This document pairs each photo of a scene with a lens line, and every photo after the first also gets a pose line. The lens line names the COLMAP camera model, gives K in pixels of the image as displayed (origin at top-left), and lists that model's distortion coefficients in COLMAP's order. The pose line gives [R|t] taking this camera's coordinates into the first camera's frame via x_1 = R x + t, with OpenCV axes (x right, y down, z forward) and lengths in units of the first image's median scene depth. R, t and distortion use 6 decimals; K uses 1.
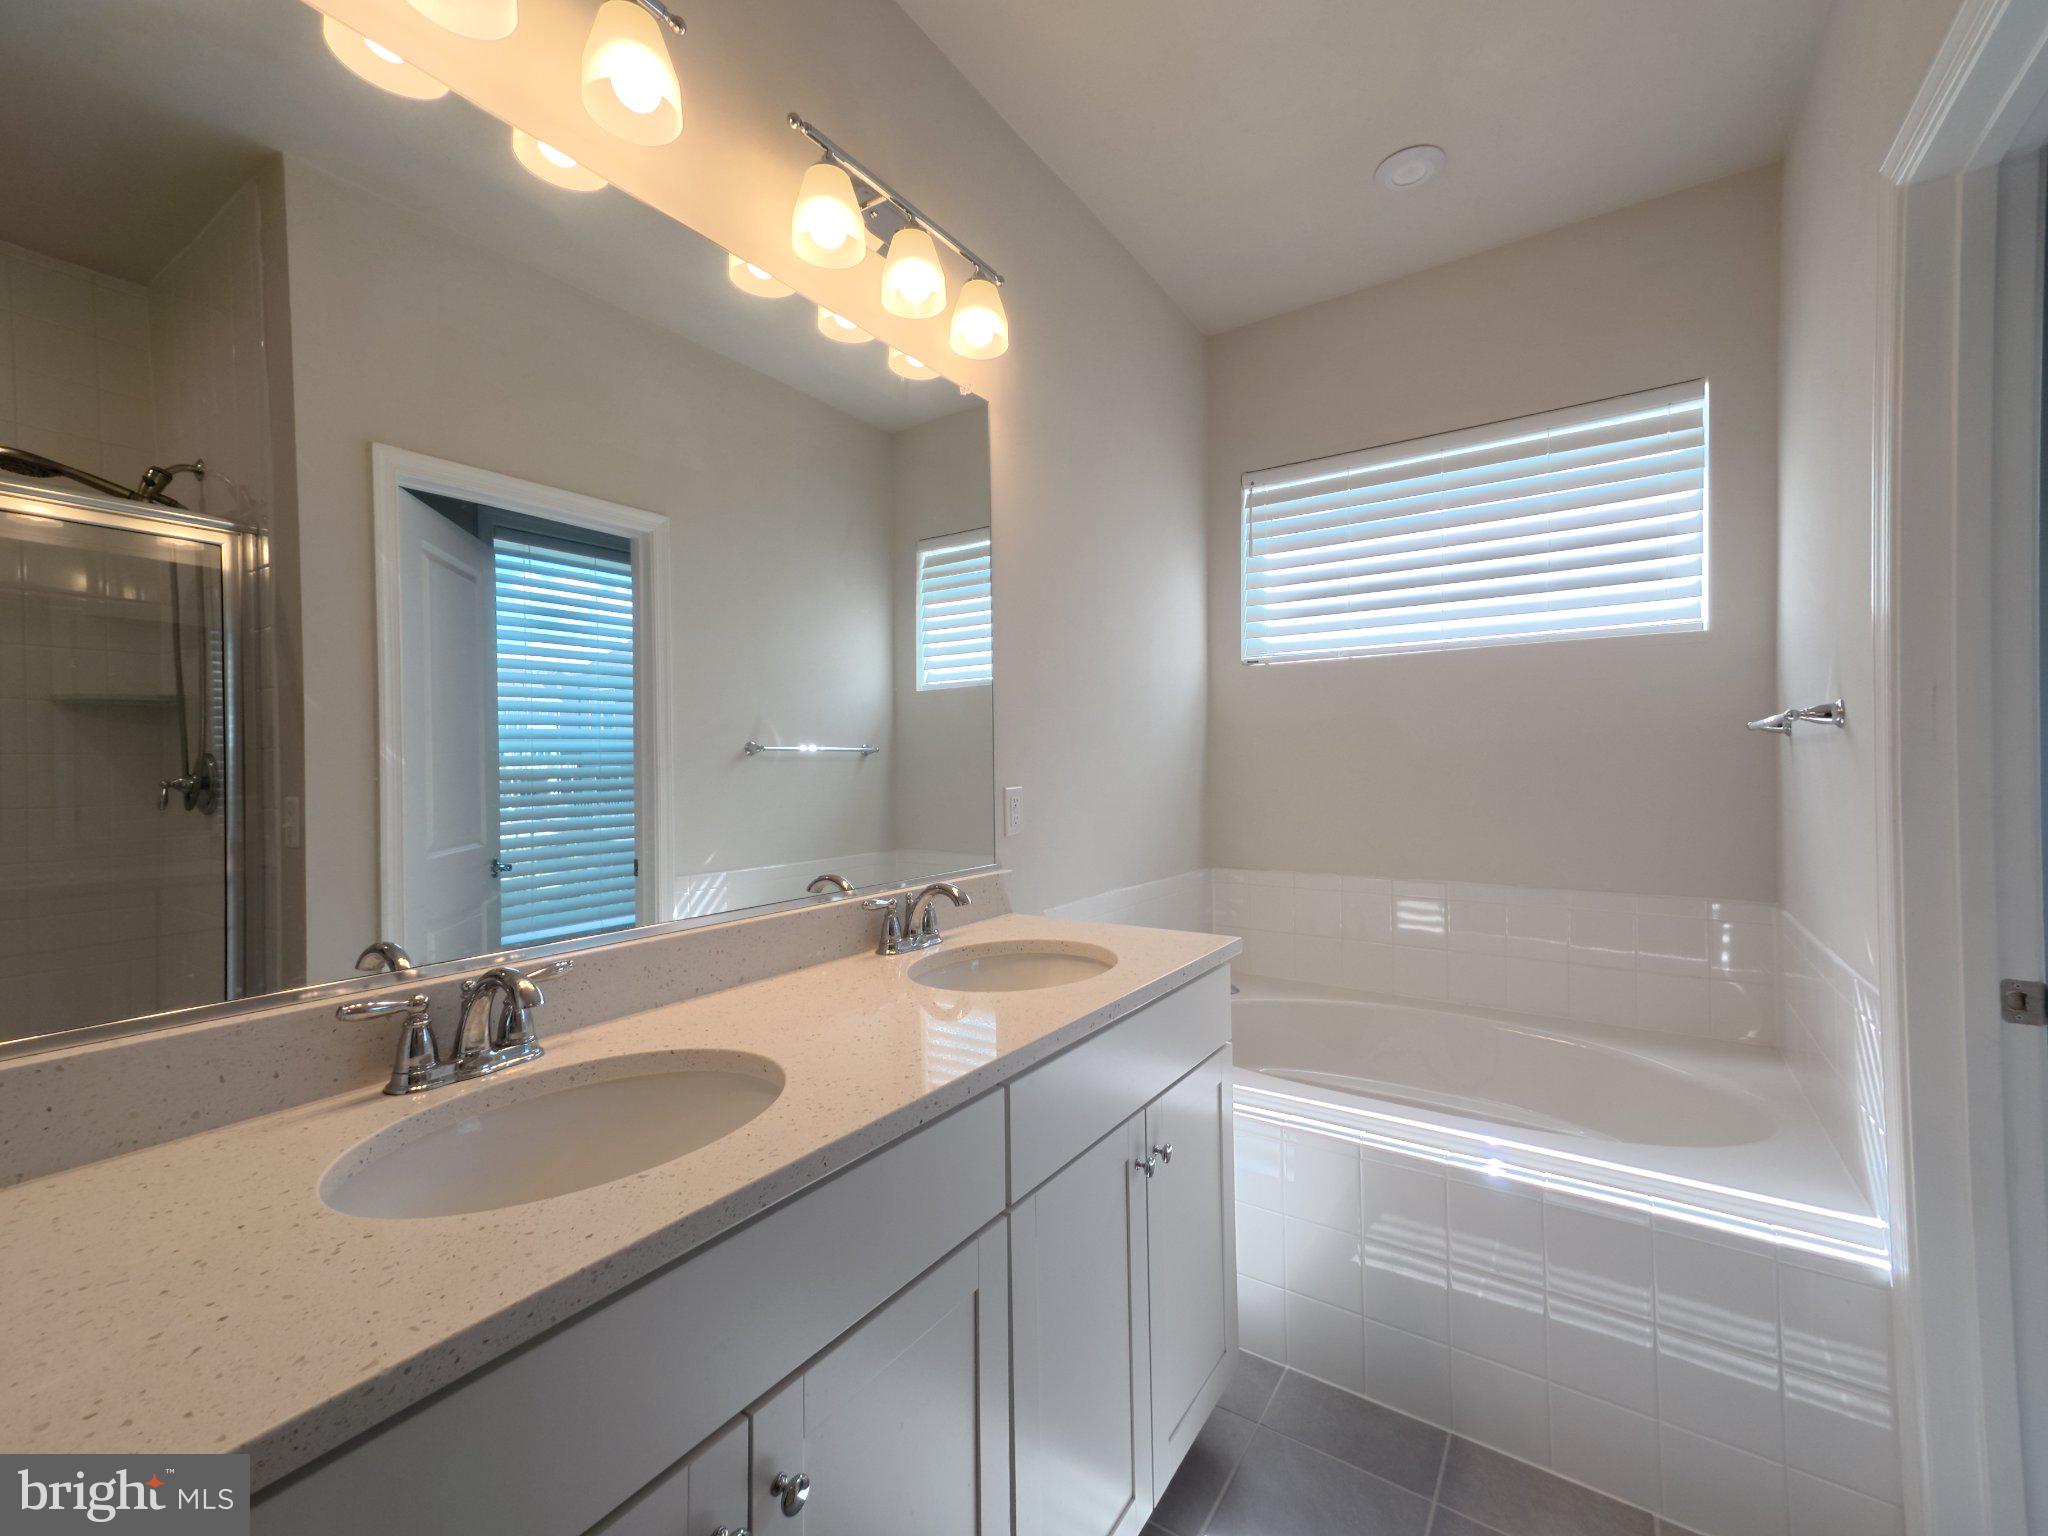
lens RADIAL K [[875.3, 0, 1011.5], [0, 875.3, 766.1], [0, 0, 1]] dist [0.030600, 0.001863]
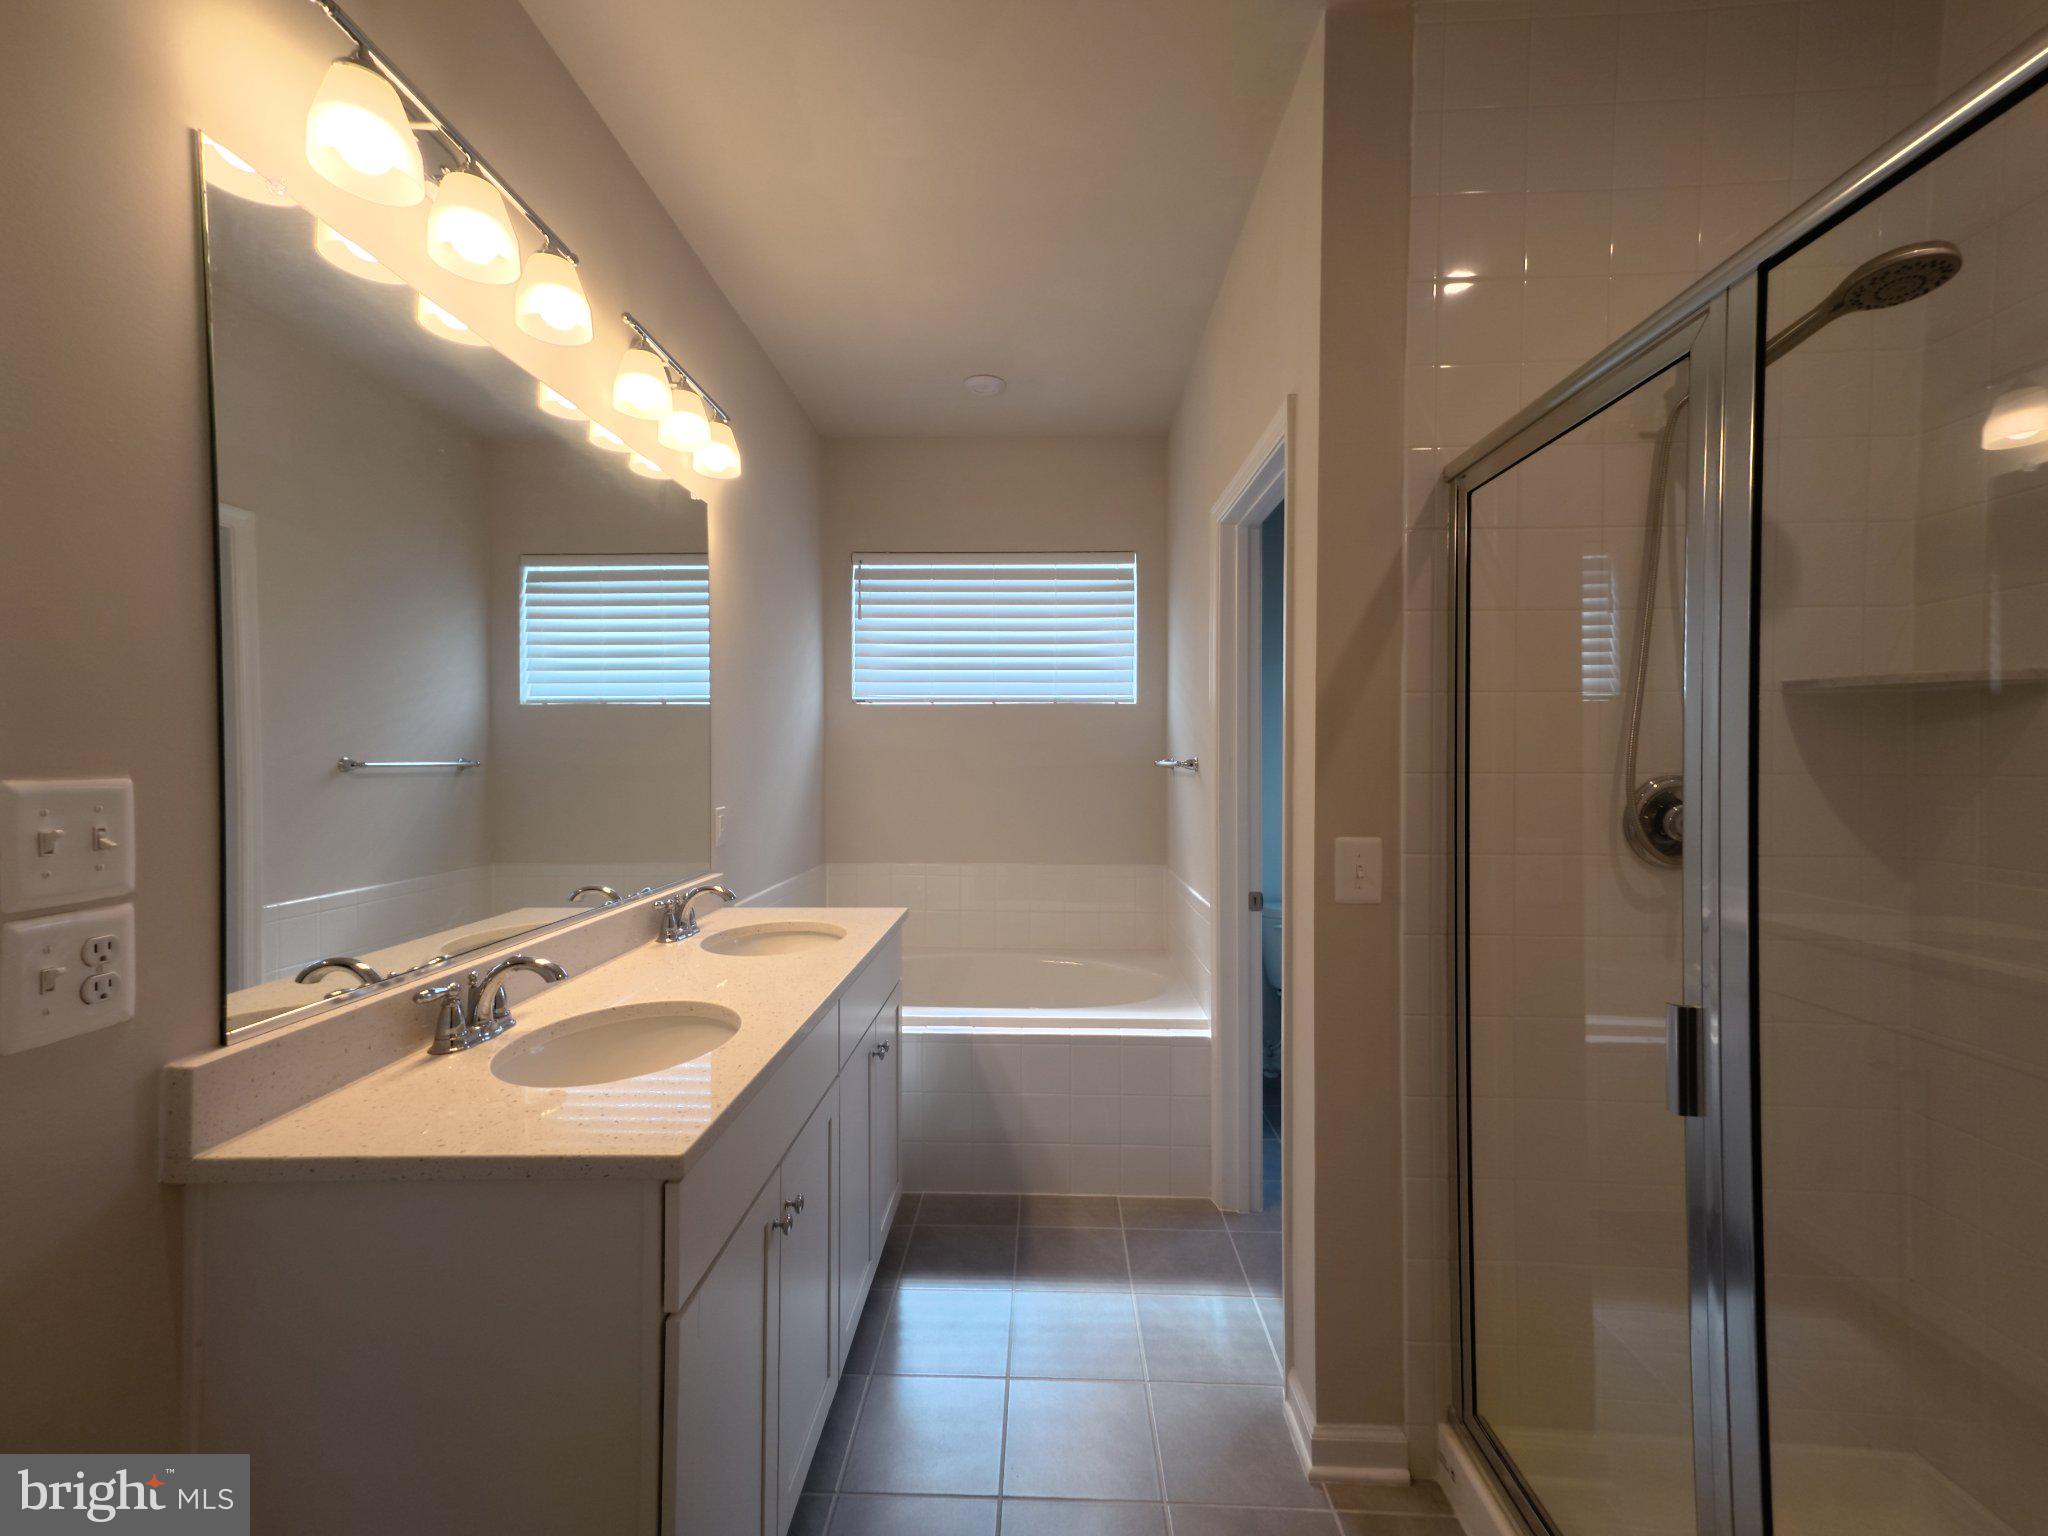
lens RADIAL K [[875.3, 0, 1023.2], [0, 875.3, 763.6], [0, 0, 1]] dist [0.030600, 0.001863]
pose [[0.844154, 0.007320, 0.536050, -0.267319], [-0.008123, 0.999967, -0.000862, -0.036541], [-0.536039, -0.003626, 0.844186, -0.260364]]
